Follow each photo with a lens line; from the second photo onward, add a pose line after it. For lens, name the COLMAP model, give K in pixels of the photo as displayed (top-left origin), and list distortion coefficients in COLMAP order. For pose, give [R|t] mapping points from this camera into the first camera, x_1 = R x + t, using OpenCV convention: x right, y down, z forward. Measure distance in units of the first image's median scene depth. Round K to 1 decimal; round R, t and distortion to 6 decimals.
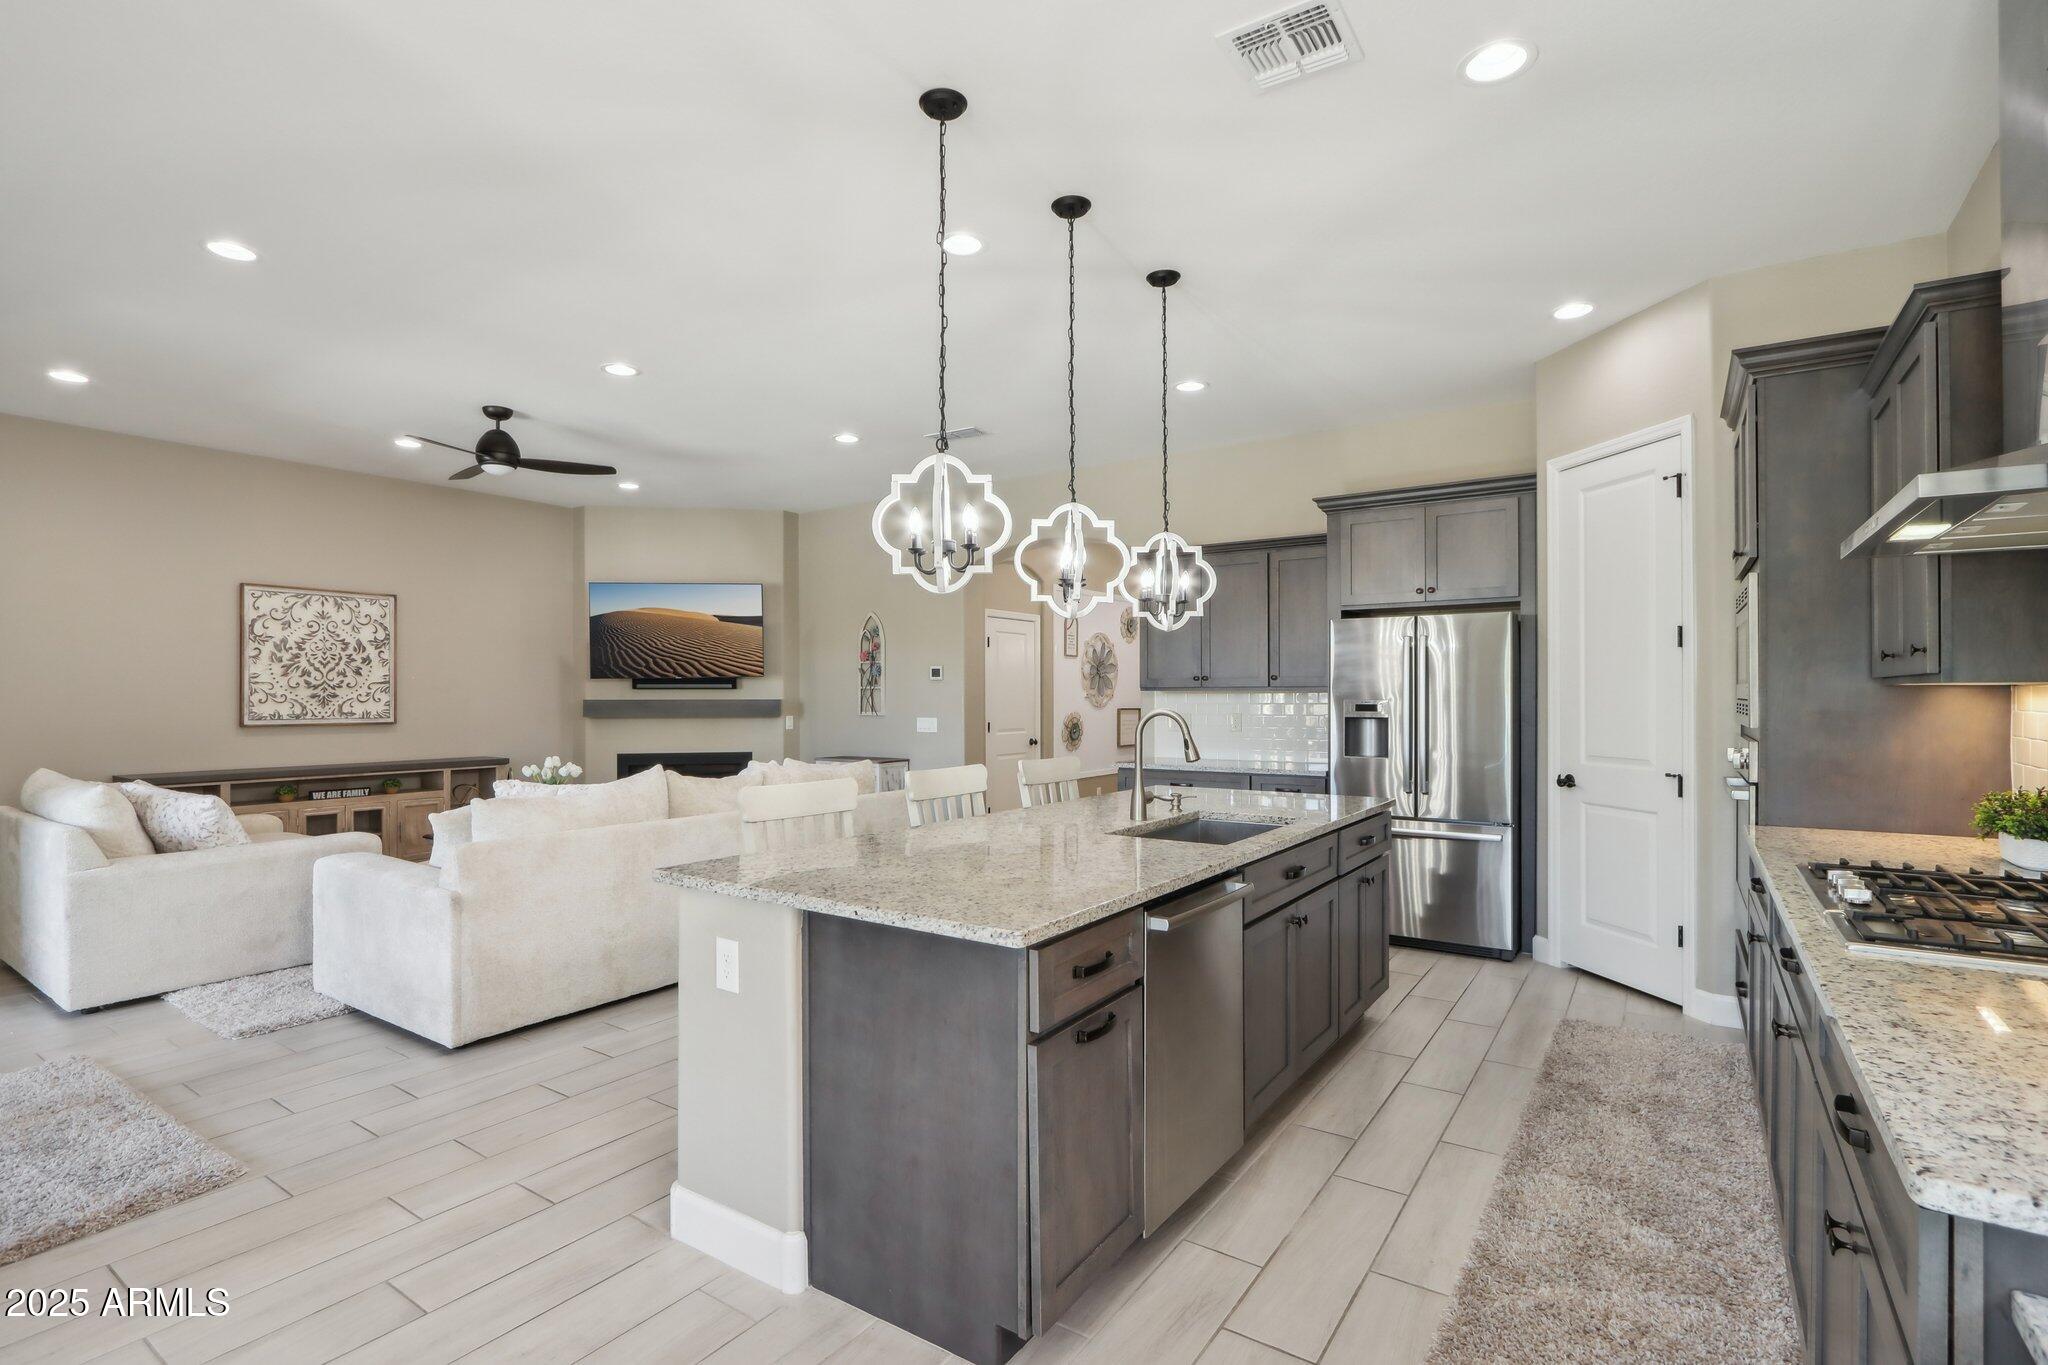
lens RADIAL K [[970.8, 0, 993.9], [0, 970.8, 686.3], [0, 0, 1]] dist [-0.013252, 0.000291]
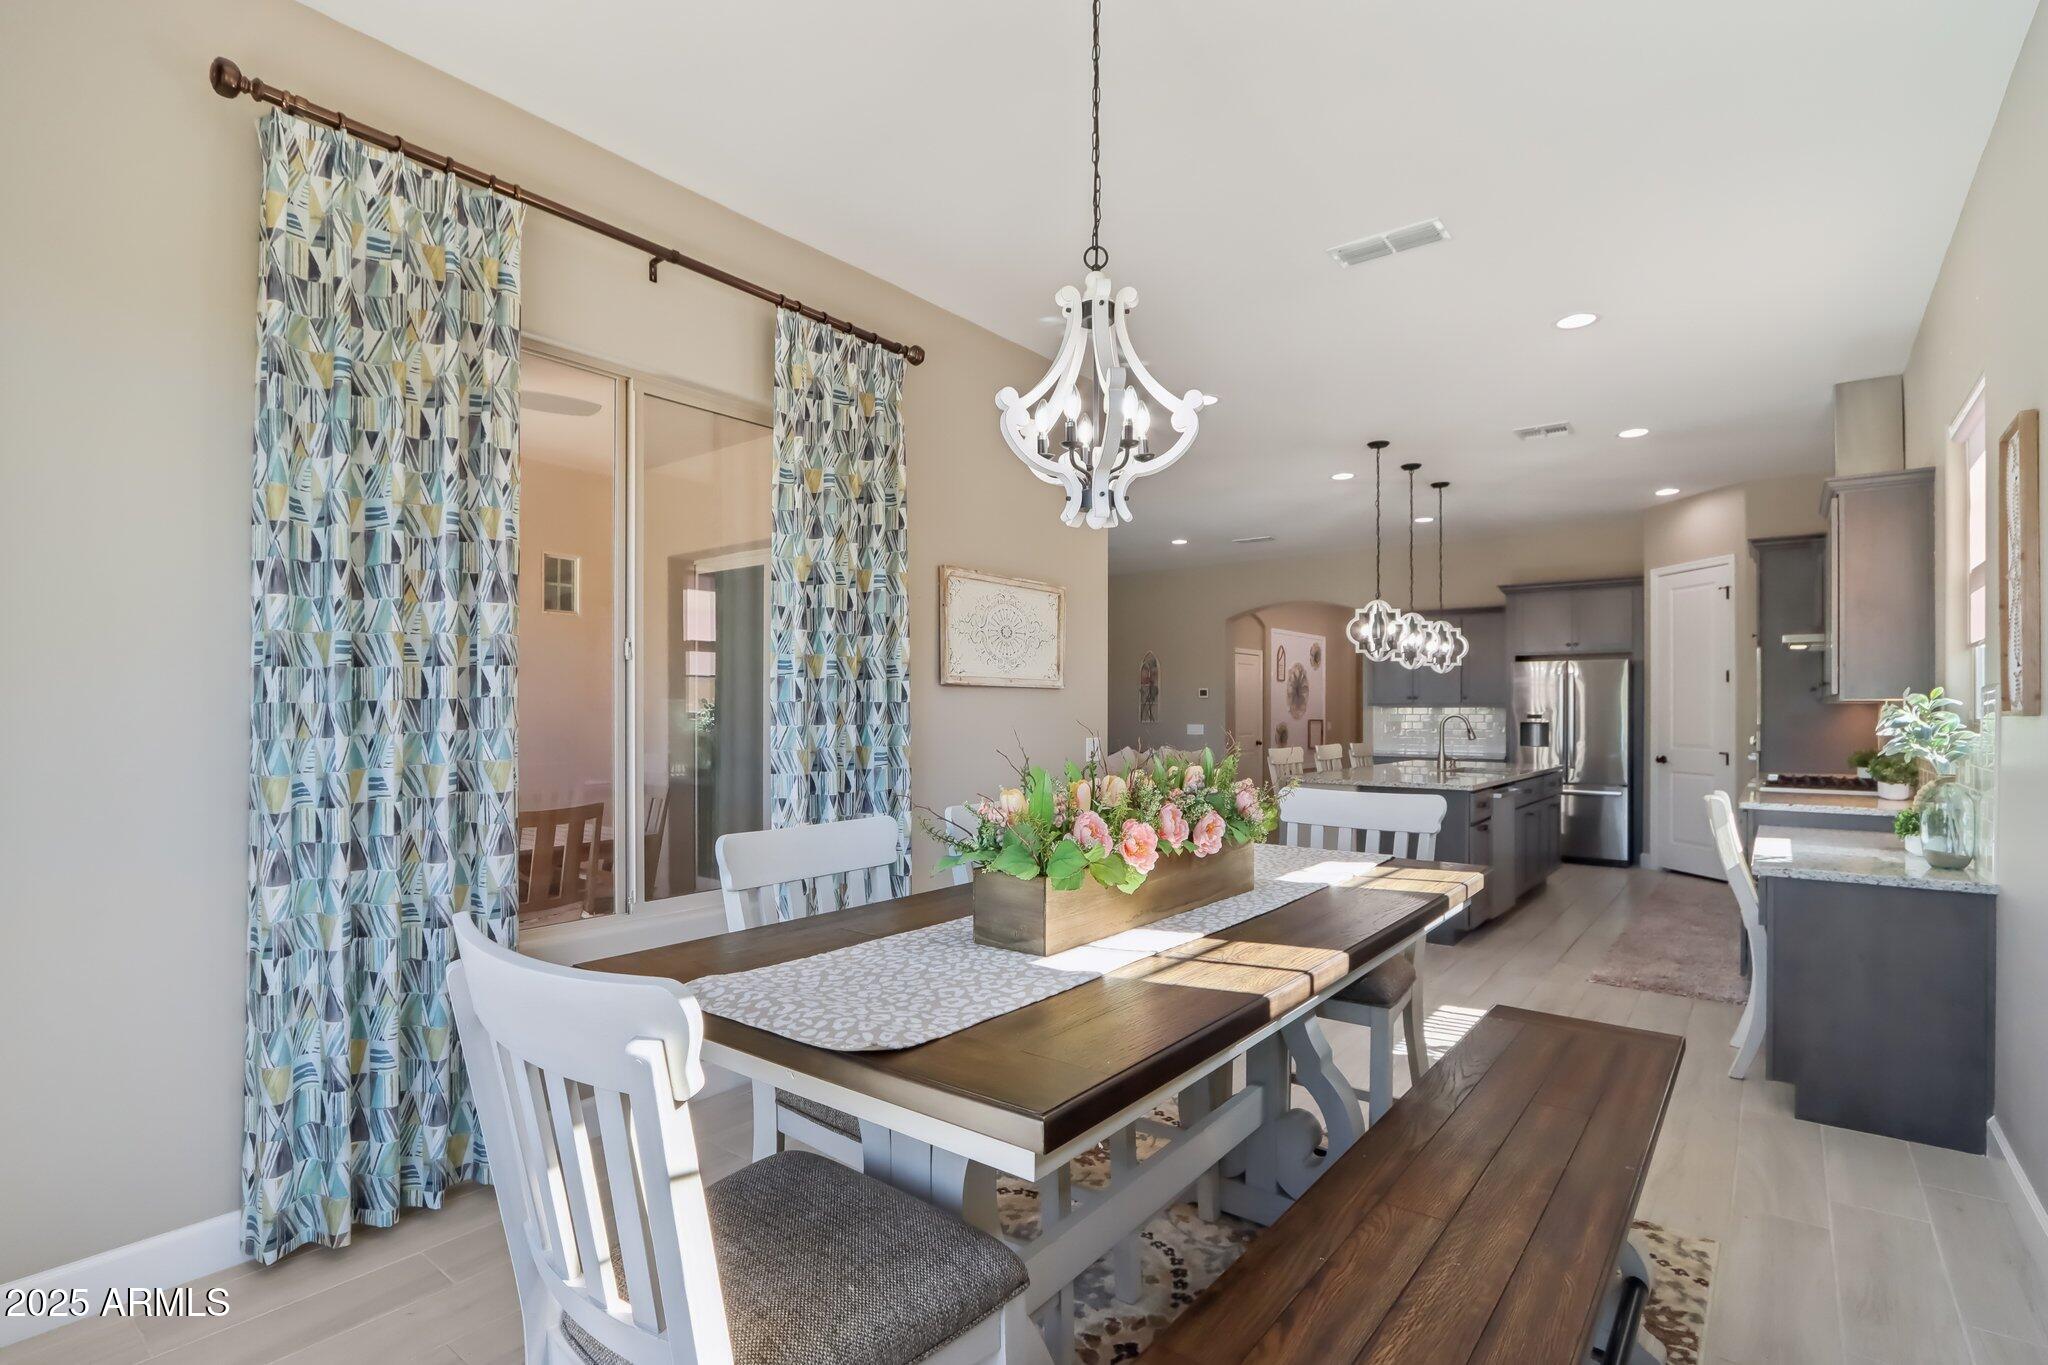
lens RADIAL K [[970.8, 0, 1001.9], [0, 970.8, 703.6], [0, 0, 1]] dist [-0.013252, 0.000291]
pose [[0.998052, 0.003369, -0.062296, -0.317927], [-0.003272, 0.999993, 0.001666, 0.000501], [0.062301, -0.001459, 0.998056, -0.529225]]
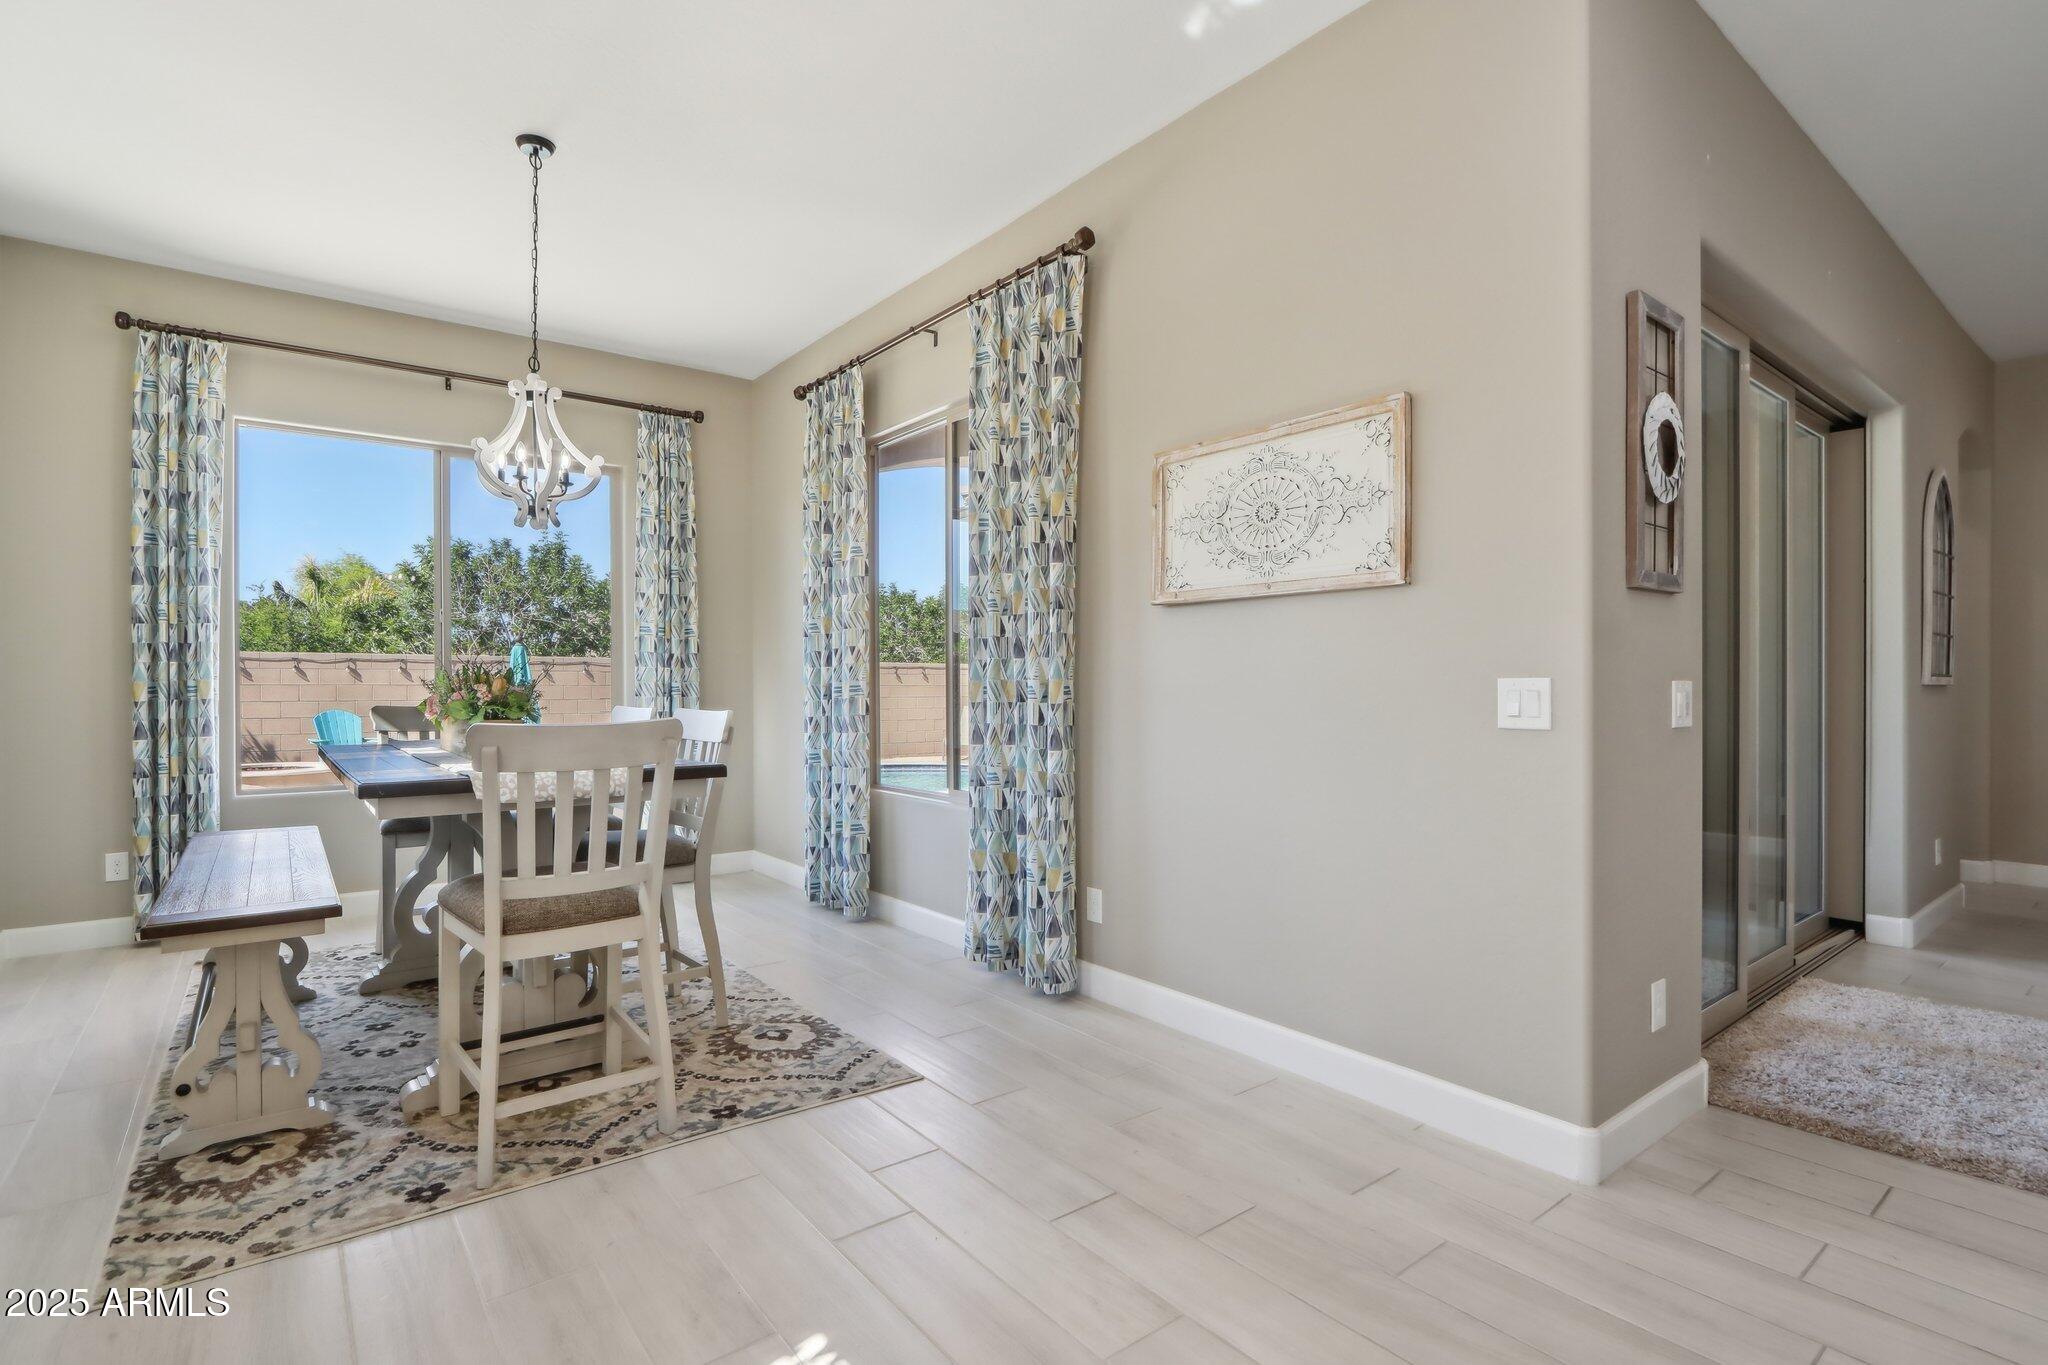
lens RADIAL K [[970.8, 0, 998.8], [0, 970.8, 690.5], [0, 0, 1]] dist [-0.013252, 0.000291]
pose [[-0.300199, 0.009439, -0.953830, 0.088413], [0.009428, 0.999932, 0.006928, 0.029286], [0.953830, -0.006913, -0.300267, 0.144672]]
